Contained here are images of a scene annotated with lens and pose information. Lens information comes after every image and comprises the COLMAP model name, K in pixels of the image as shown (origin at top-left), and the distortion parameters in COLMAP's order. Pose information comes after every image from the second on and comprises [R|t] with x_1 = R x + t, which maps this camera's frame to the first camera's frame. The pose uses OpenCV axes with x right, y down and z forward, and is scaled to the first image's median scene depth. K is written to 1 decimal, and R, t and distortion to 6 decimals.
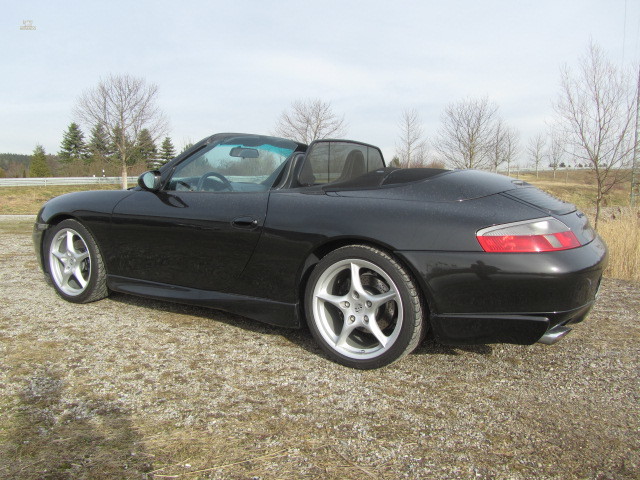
lens RADIAL K [[523.2, 0, 317.6], [0, 523.2, 238.9], [0, 0, 1]] dist [-0.025151, -0.016099]
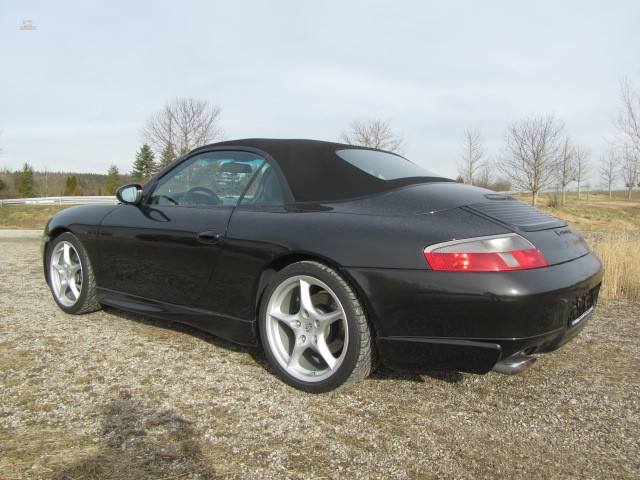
lens RADIAL K [[523.2, 0, 317.2], [0, 523.2, 239.0], [0, 0, 1]] dist [-0.025151, -0.016099]
pose [[0.992442, 0.012775, -0.122049, 0.189615], [-0.017271, 0.999208, -0.035847, 0.005366], [0.121494, 0.037684, 0.991877, 0.052780]]
